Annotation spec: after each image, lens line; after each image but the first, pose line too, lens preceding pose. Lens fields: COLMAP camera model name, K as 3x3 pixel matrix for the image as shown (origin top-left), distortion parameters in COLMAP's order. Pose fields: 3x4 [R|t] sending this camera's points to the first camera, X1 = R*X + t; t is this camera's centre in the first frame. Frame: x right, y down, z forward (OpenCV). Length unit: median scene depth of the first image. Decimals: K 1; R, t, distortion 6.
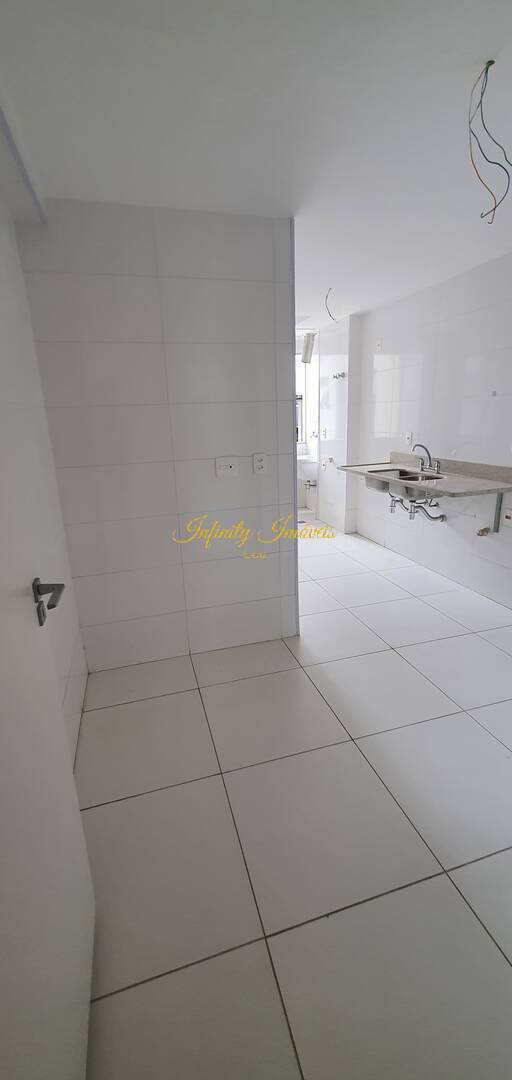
lens RADIAL K [[430.2, 0, 249.4], [0, 430.2, 529.2], [0, 0, 1]] dist [0.000069, 0.000005]
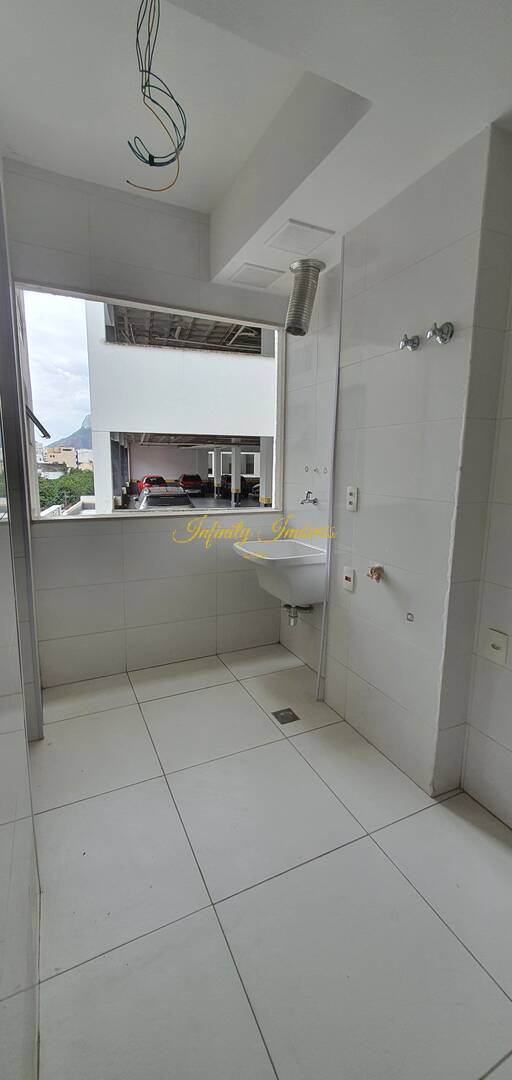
lens RADIAL K [[430.2, 0, 249.4], [0, 430.2, 529.2], [0, 0, 1]] dist [0.000069, 0.000005]
pose [[0.986822, 0.021395, 0.160390, 0.029765], [-0.004008, 0.994148, -0.107954, -0.217107], [-0.161761, 0.105889, 0.981132, 0.901075]]
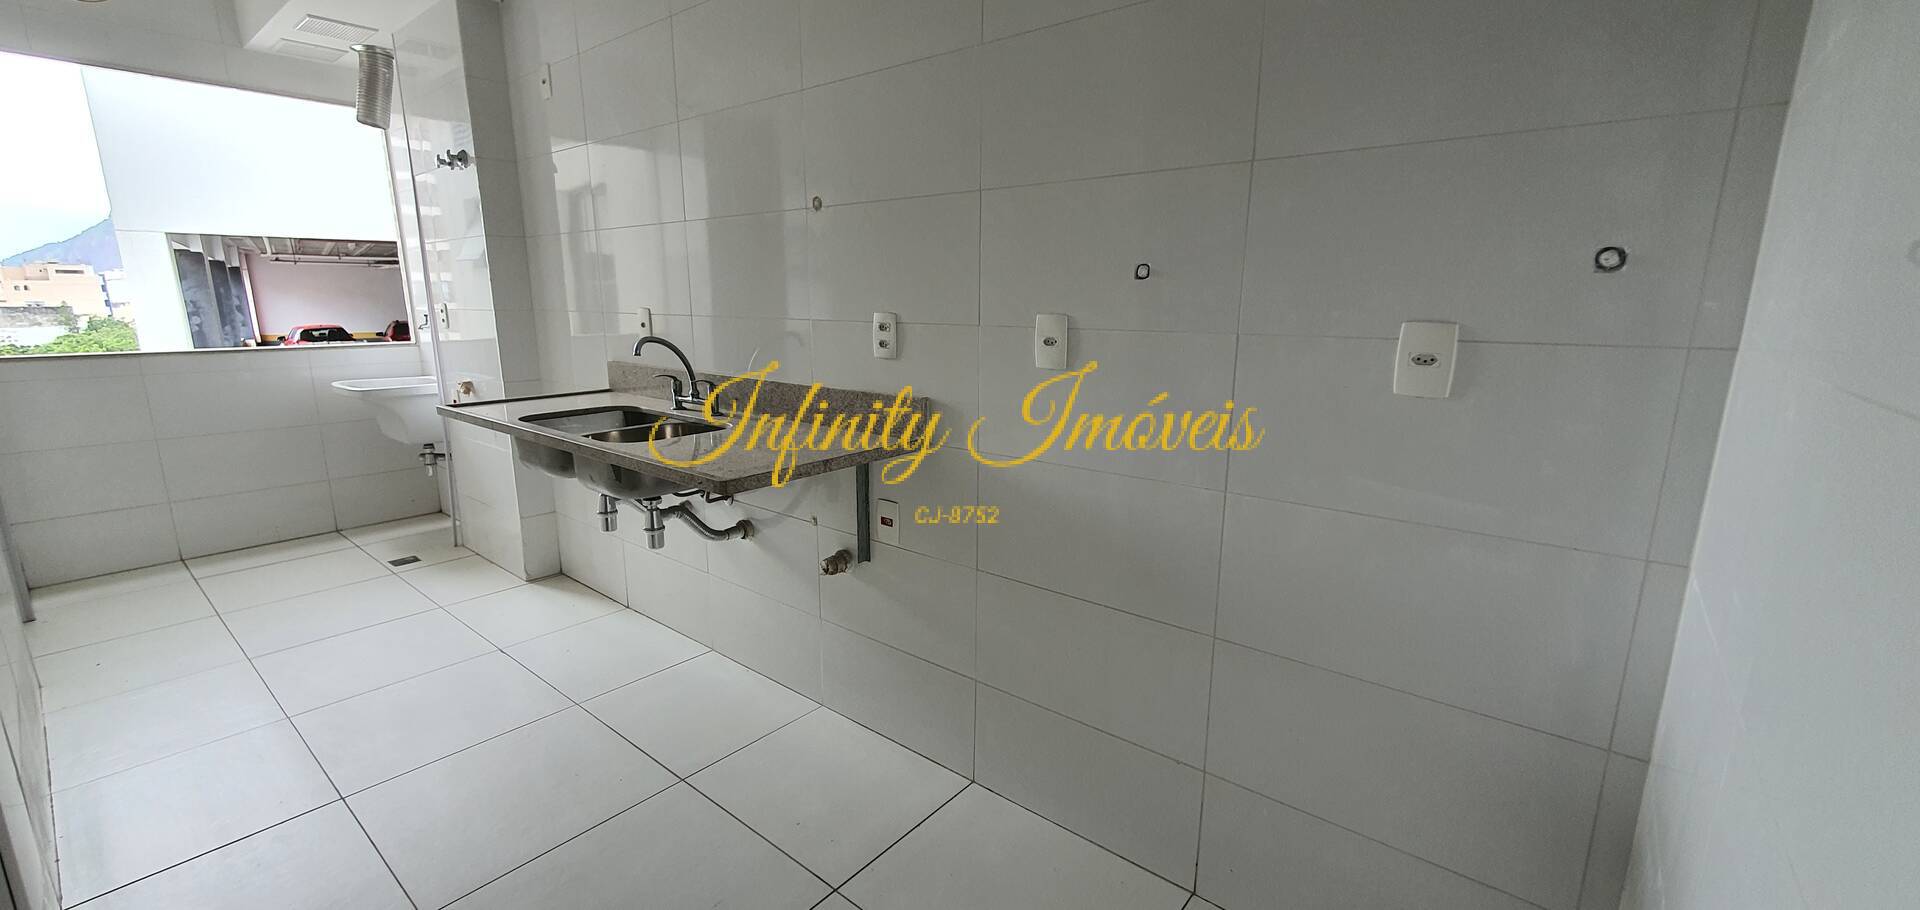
lens RADIAL K [[764.9, 0, 936.2], [0, 764.9, 454.9], [0, 0, 1]] dist [0.000069, 0.000005]
pose [[0.827958, -0.082473, 0.554693, 0.211242], [0.118812, 0.992470, -0.029780, -0.048973], [-0.548060, 0.090560, 0.831522, 0.322559]]
